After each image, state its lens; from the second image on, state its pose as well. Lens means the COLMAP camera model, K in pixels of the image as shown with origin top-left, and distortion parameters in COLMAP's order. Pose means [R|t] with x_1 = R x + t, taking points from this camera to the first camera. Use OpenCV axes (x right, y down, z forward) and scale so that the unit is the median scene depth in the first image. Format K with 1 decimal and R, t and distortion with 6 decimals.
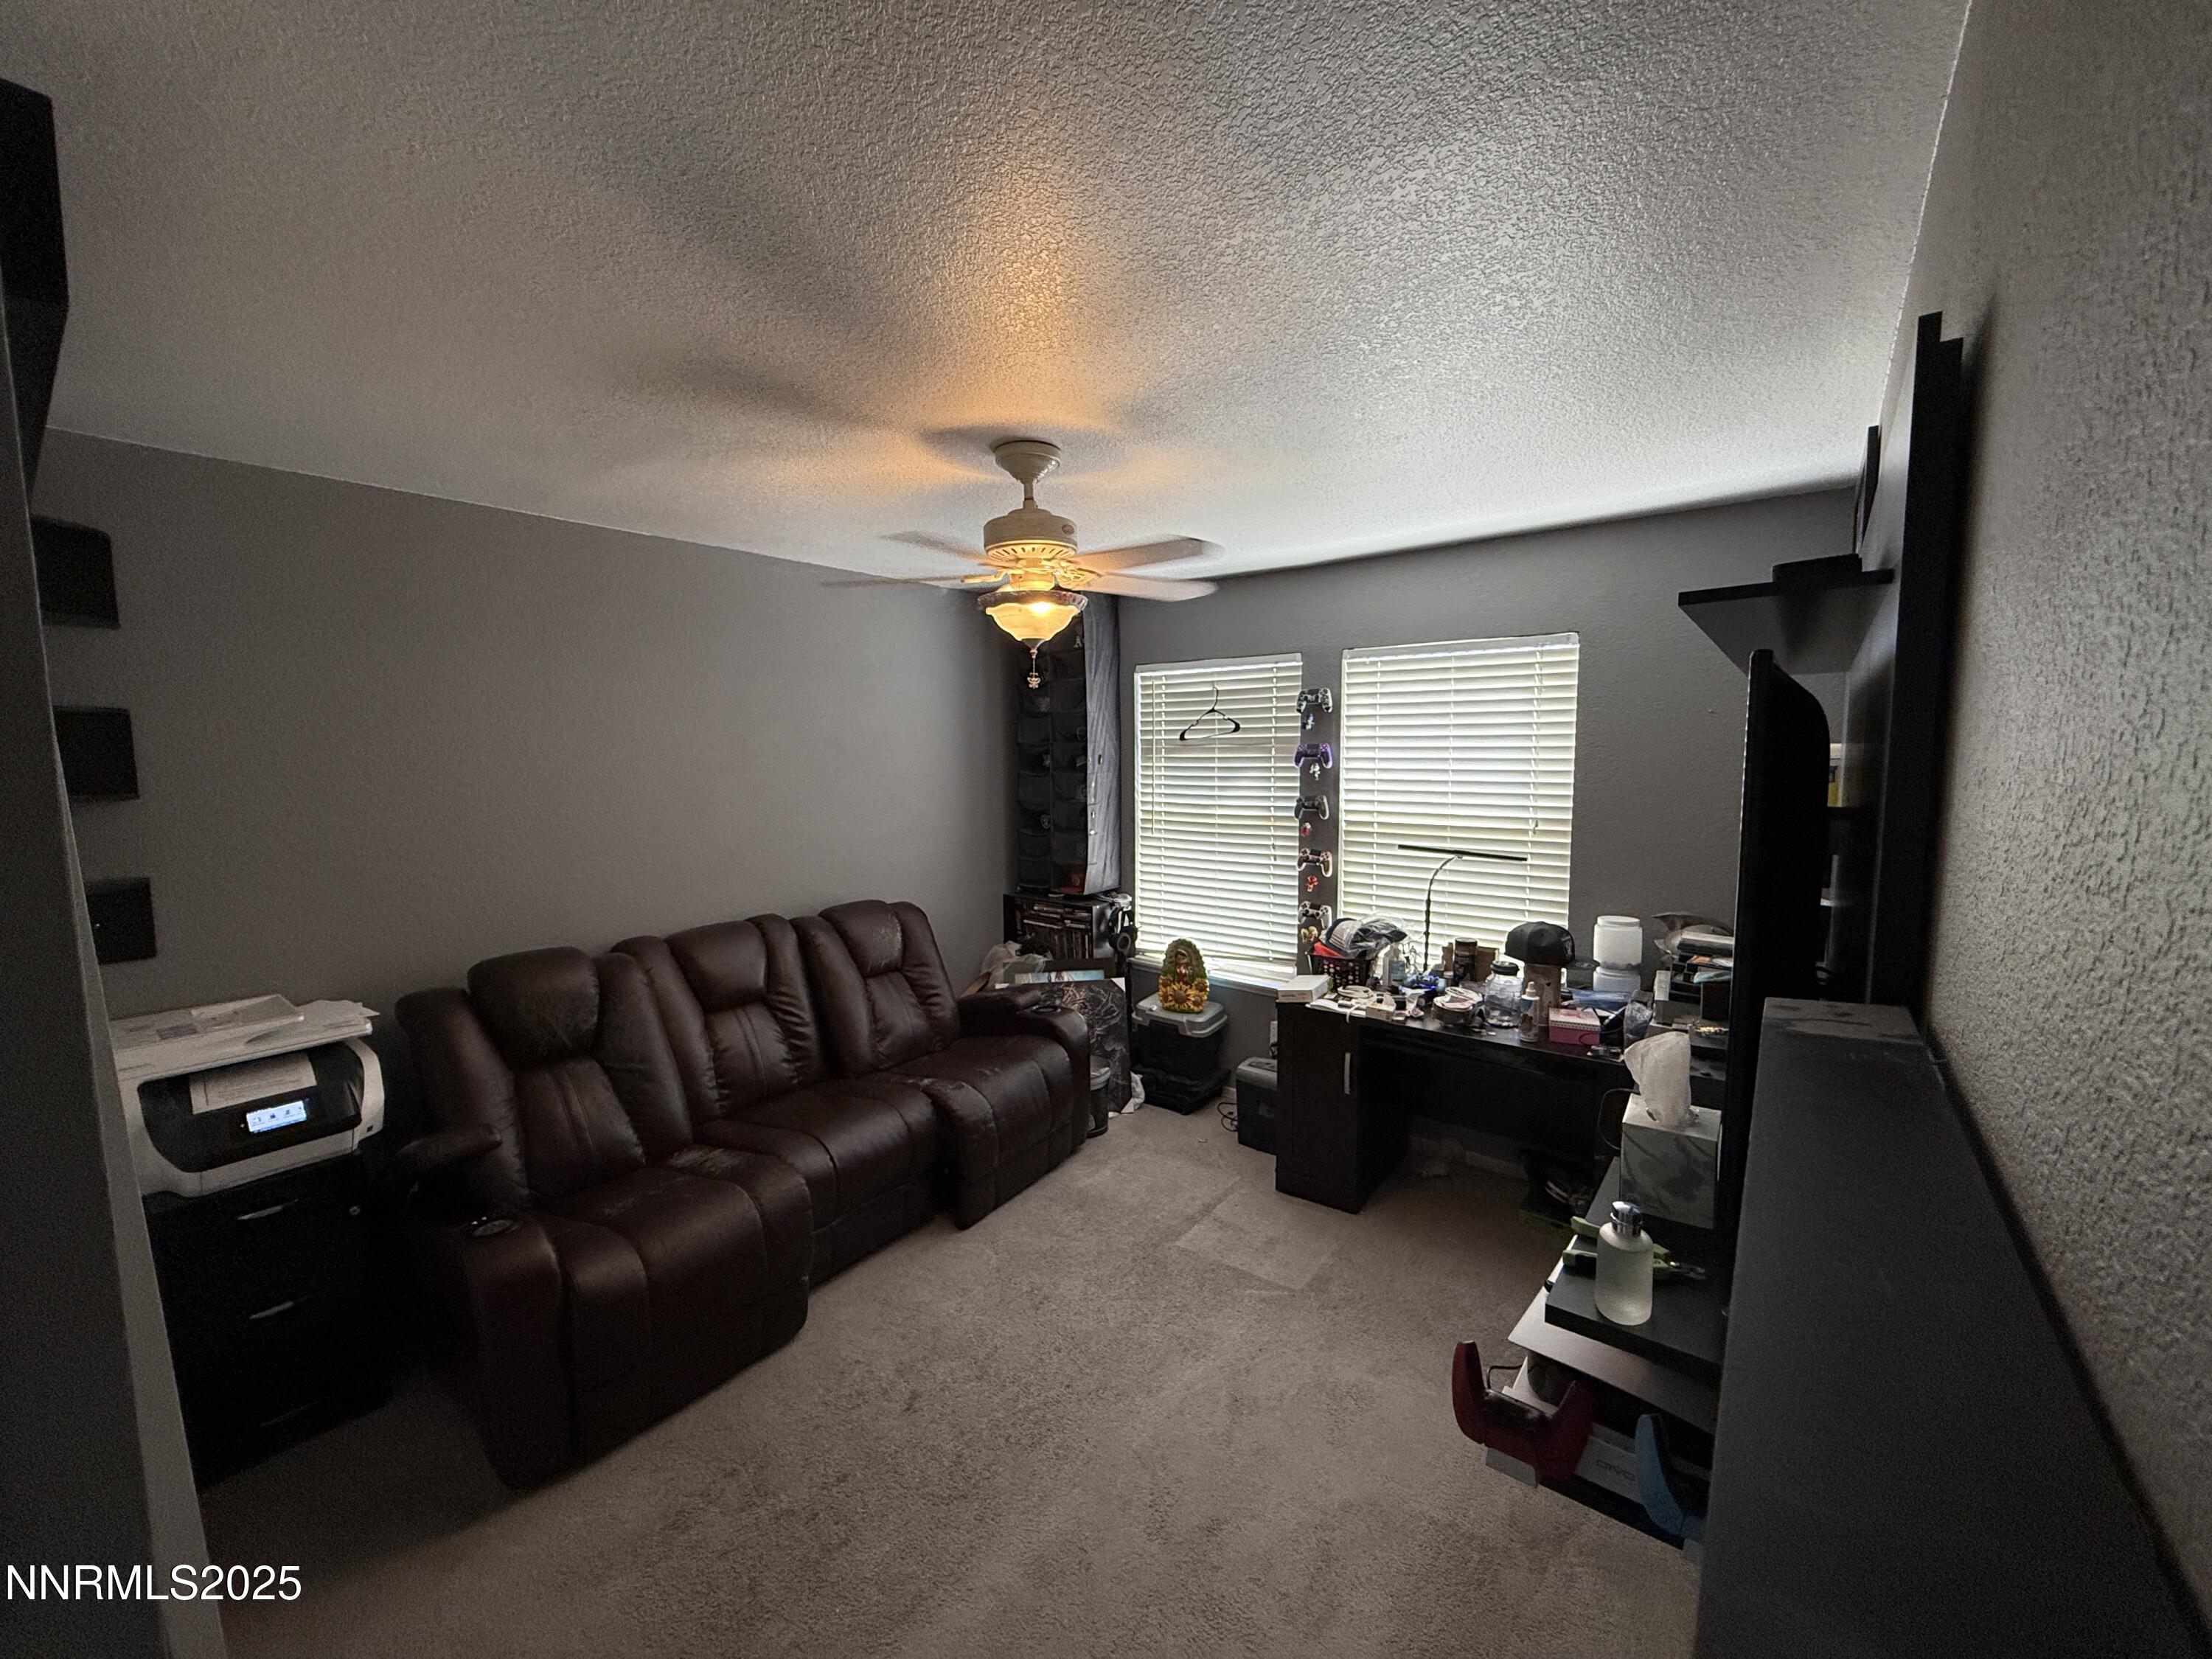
lens RADIAL K [[874.9, 0, 1105.2], [0, 874.9, 831.8], [0, 0, 1]] dist [-0.003638, -0.000918]
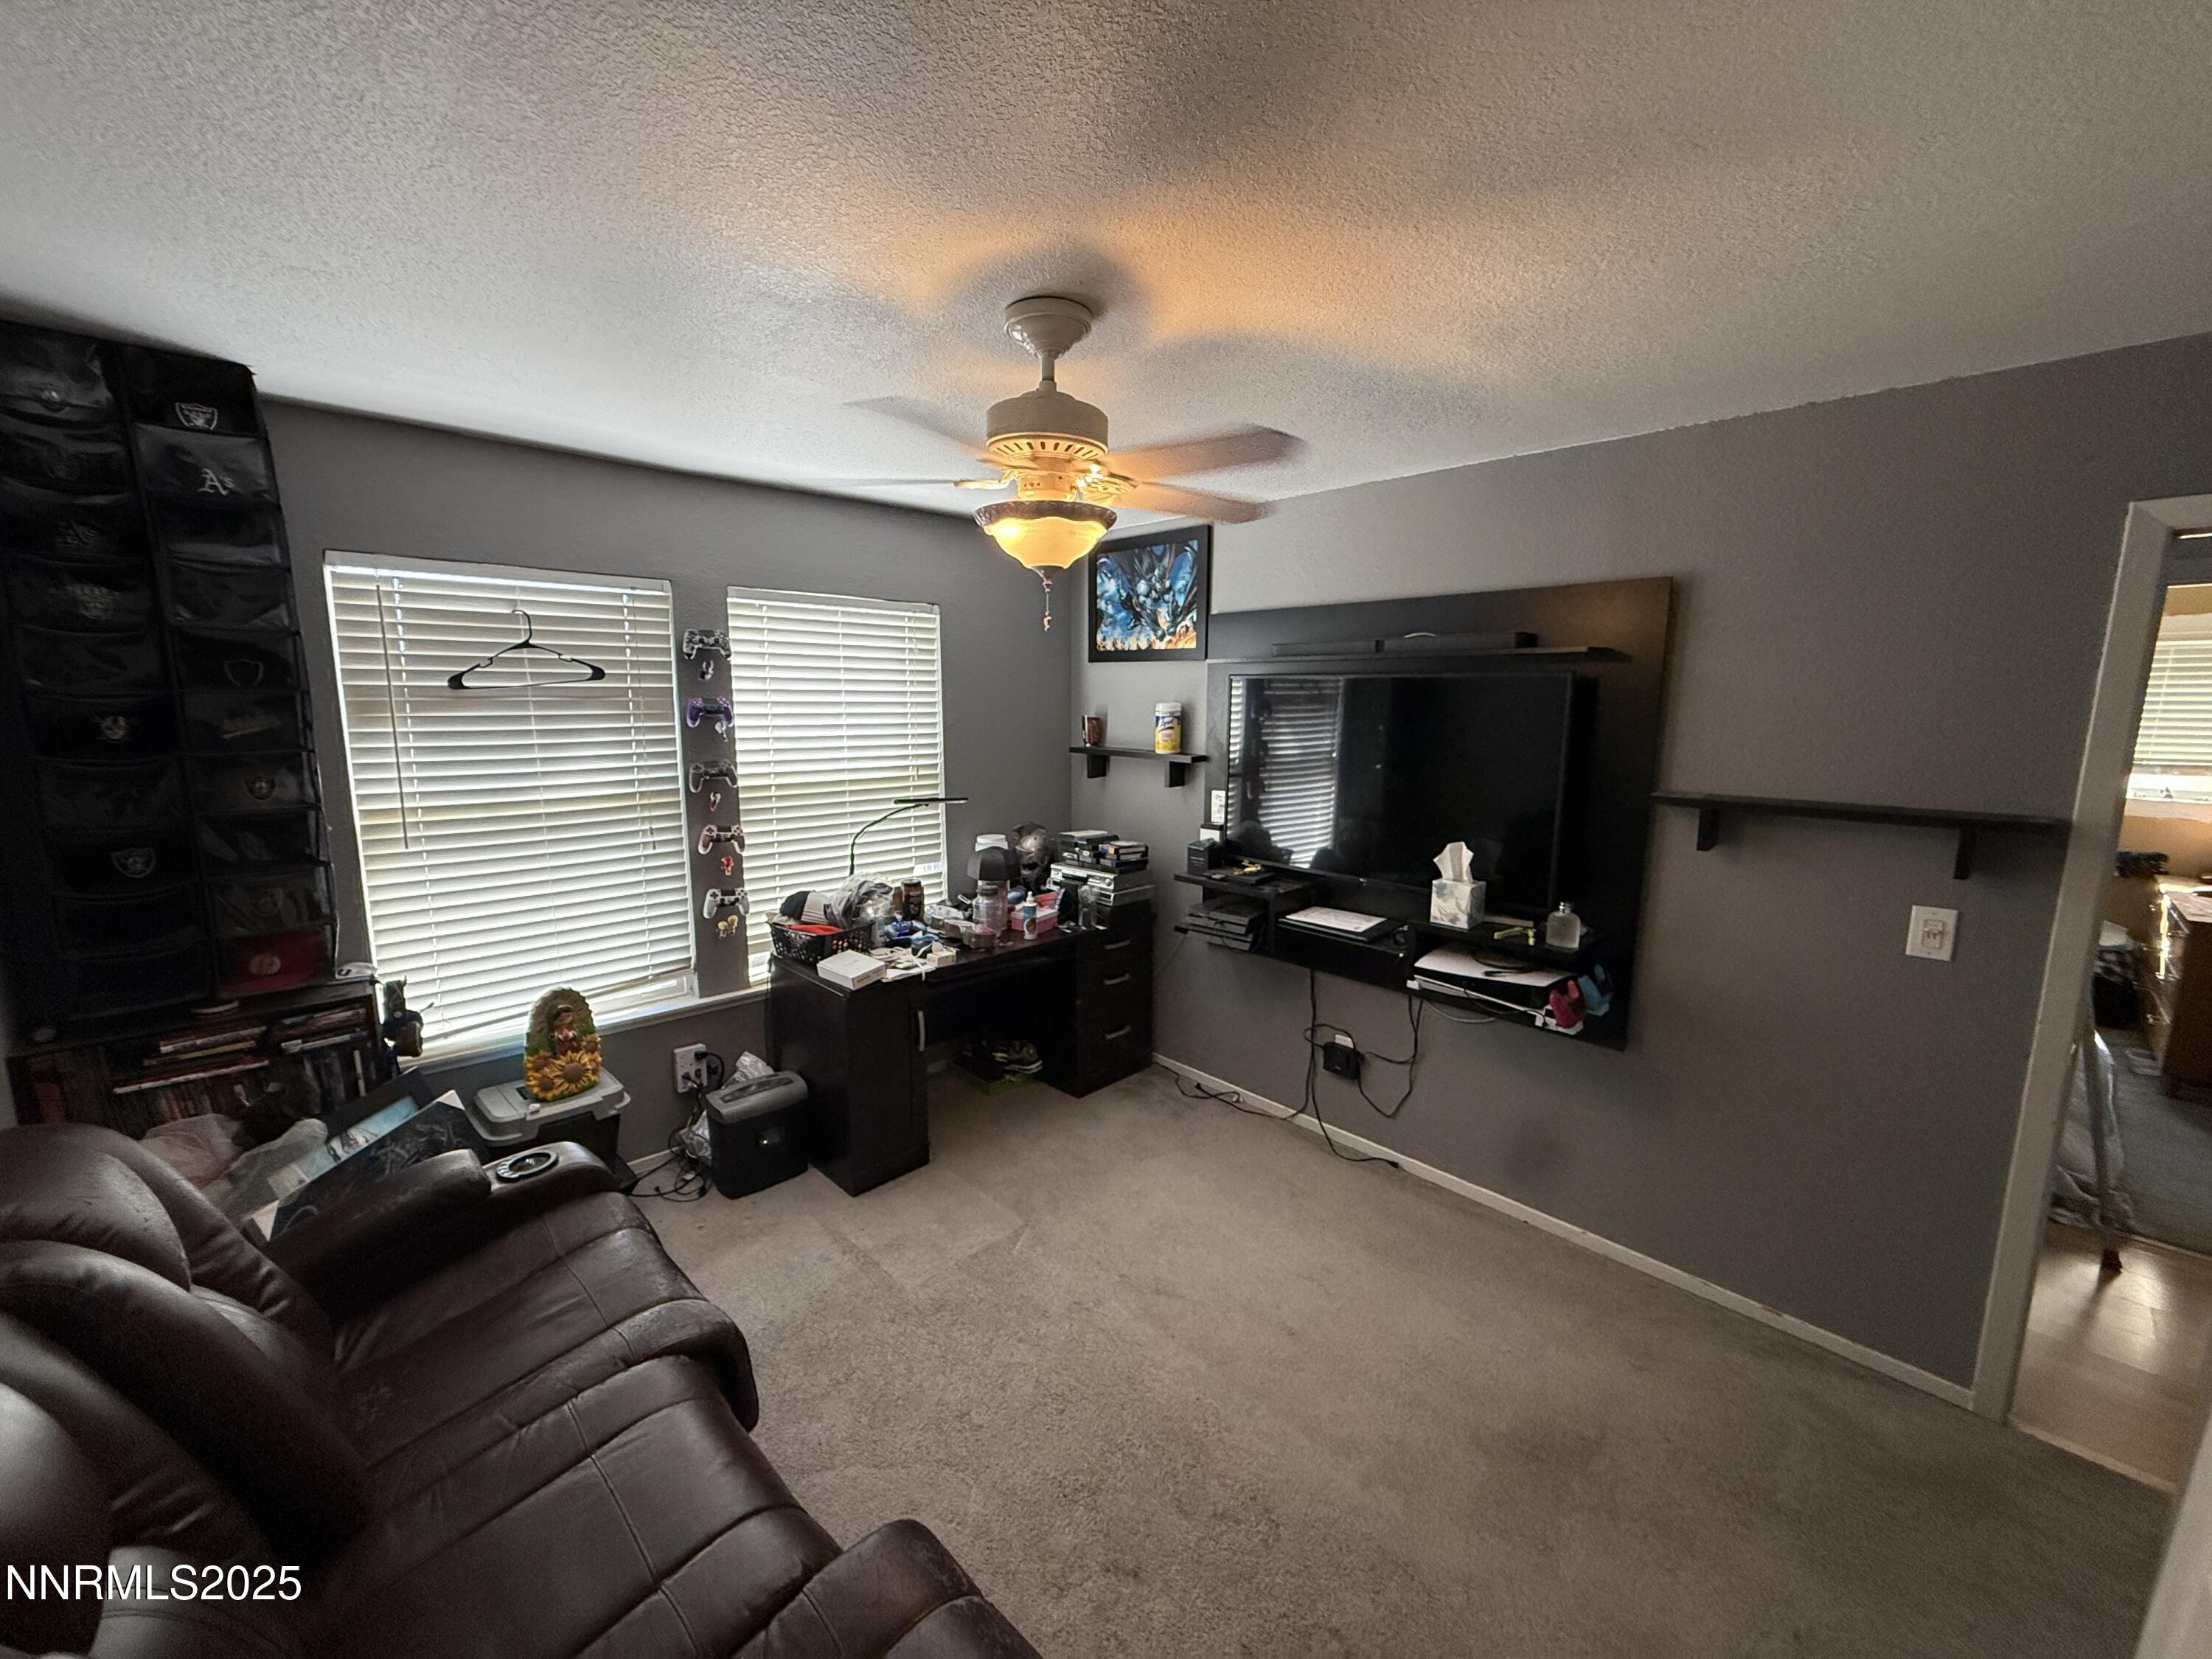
lens RADIAL K [[874.9, 0, 1107.2], [0, 874.9, 827.7], [0, 0, 1]] dist [-0.003638, -0.000918]
pose [[0.137480, -0.143252, 0.980091, -0.507584], [0.084511, 0.987575, 0.132492, -0.054481], [-0.986893, 0.064614, 0.147879, 0.493985]]
